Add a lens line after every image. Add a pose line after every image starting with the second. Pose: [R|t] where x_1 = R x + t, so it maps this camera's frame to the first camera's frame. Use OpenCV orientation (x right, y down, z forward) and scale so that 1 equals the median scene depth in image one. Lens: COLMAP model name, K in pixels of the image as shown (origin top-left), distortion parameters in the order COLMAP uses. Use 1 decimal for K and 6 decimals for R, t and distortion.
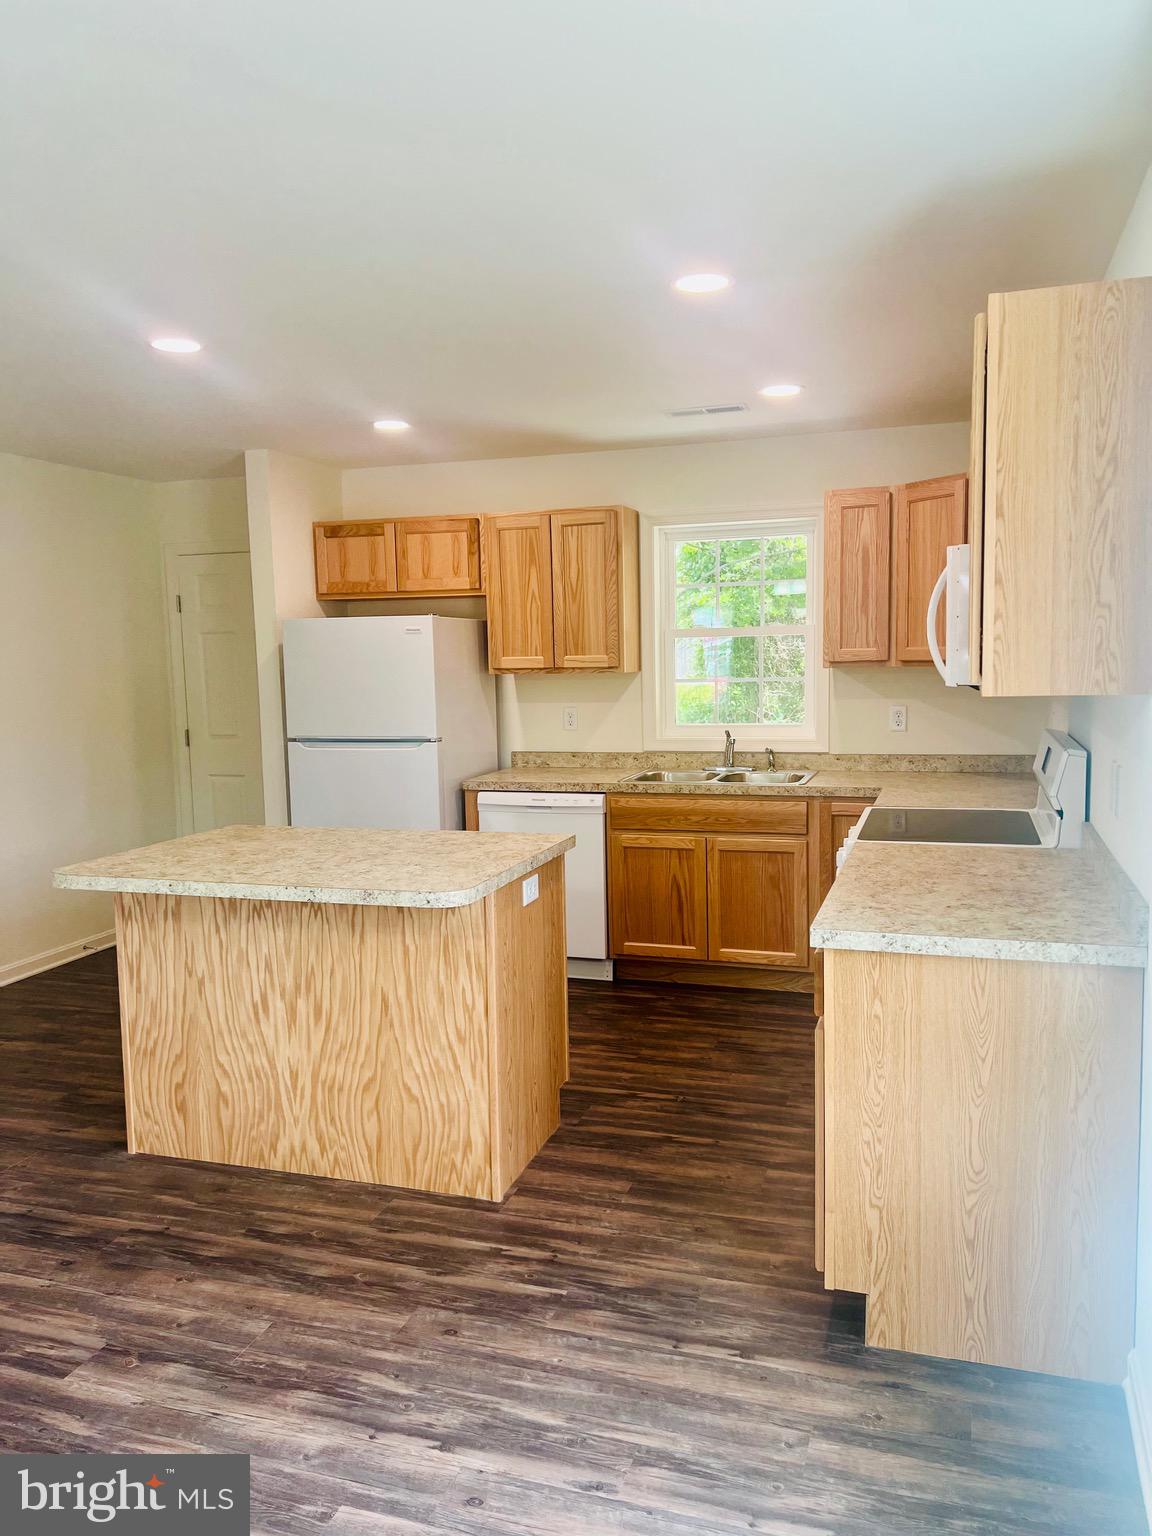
lens RADIAL K [[1162.1, 0, 583.2], [0, 1162.1, 771.2], [0, 0, 1]] dist [0.051230, -0.047686]
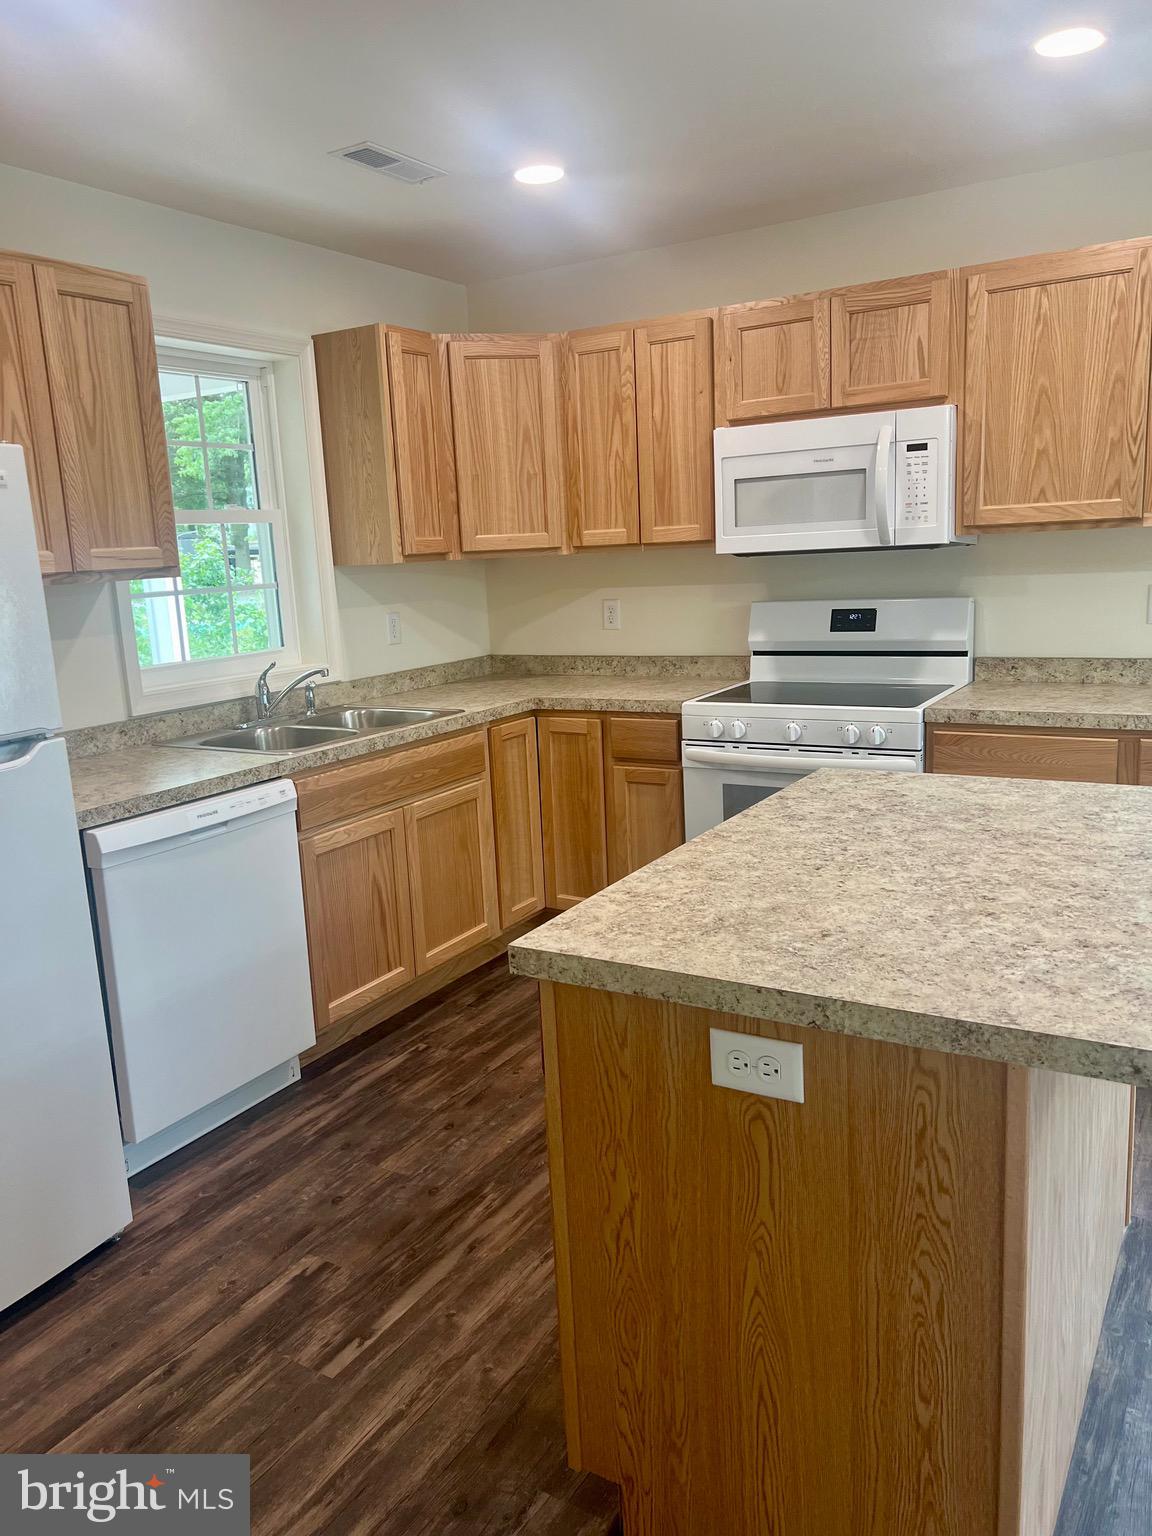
lens RADIAL K [[1162.1, 0, 573.1], [0, 1162.1, 763.6], [0, 0, 1]] dist [0.051230, -0.047686]
pose [[0.219842, -0.170961, 0.960438, -0.534615], [0.144724, 0.979345, 0.141200, -0.051691], [-0.964741, 0.107957, 0.240044, 0.729583]]
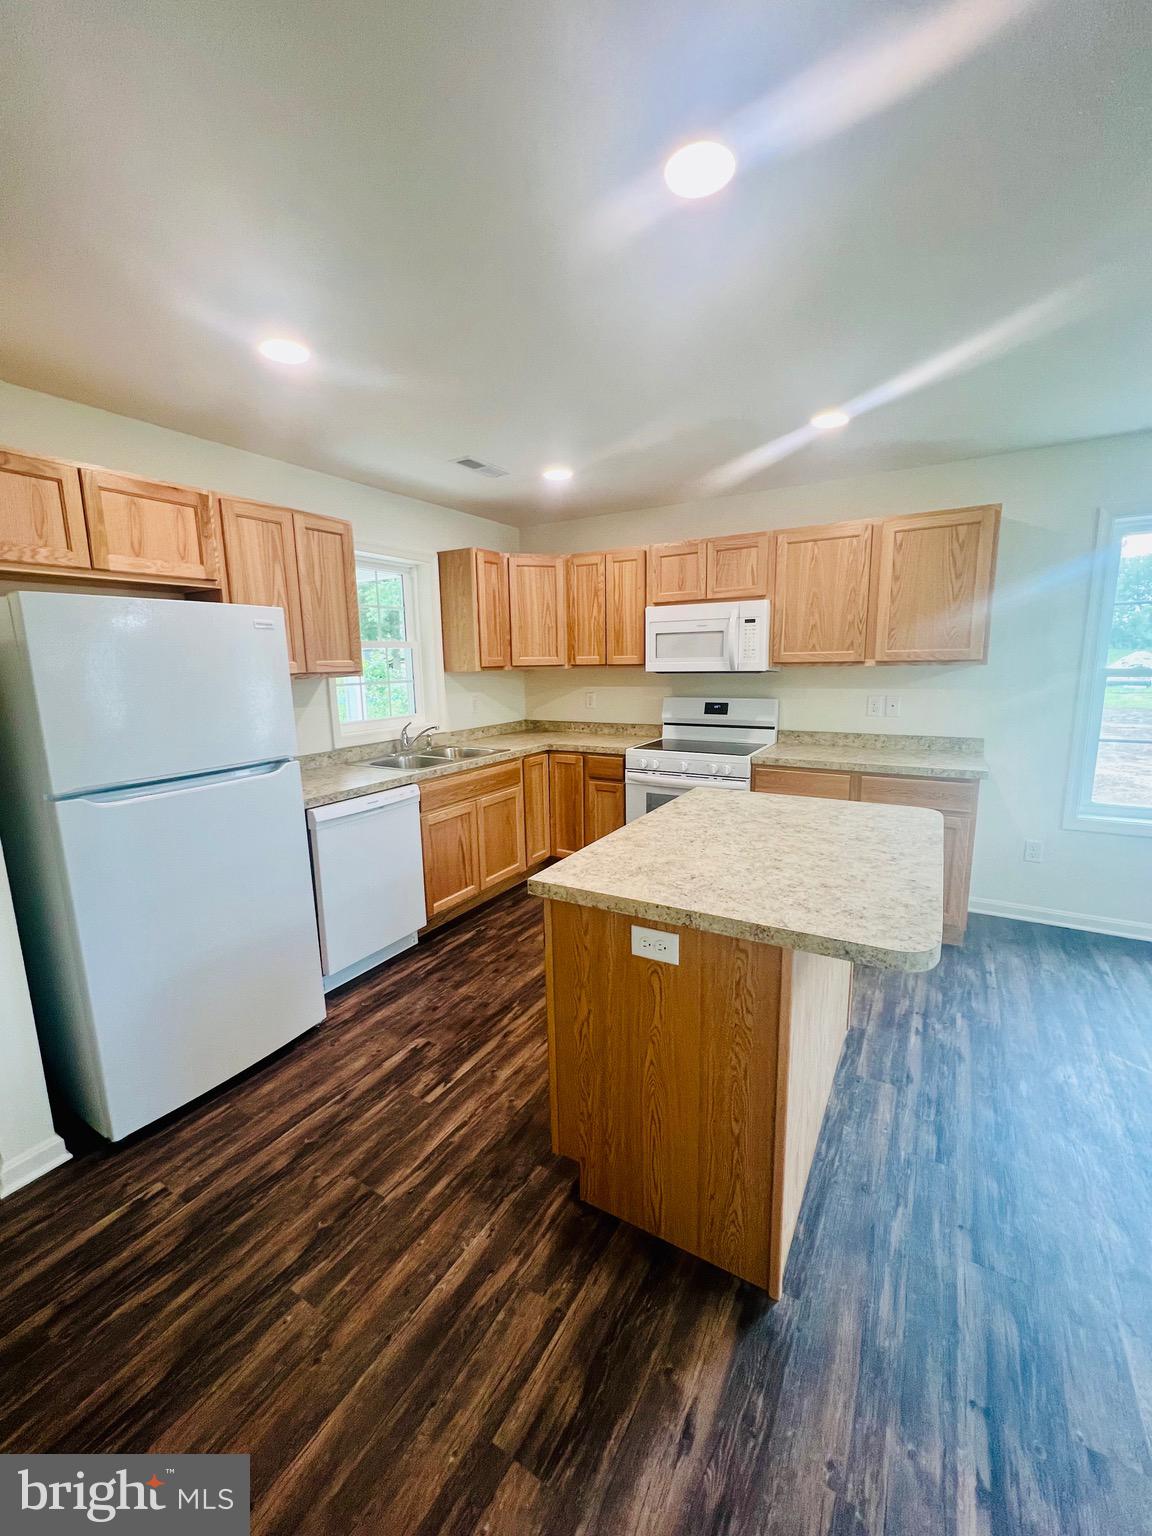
lens RADIAL K [[622.1, 0, 580.3], [0, 622.1, 763.1], [0, 0, 1]] dist [0.004602, -0.000189]
pose [[0.208795, -0.146282, 0.966957, -0.541642], [0.115361, 0.985531, 0.124182, -0.057971], [-0.971131, 0.085621, 0.222649, 0.723707]]
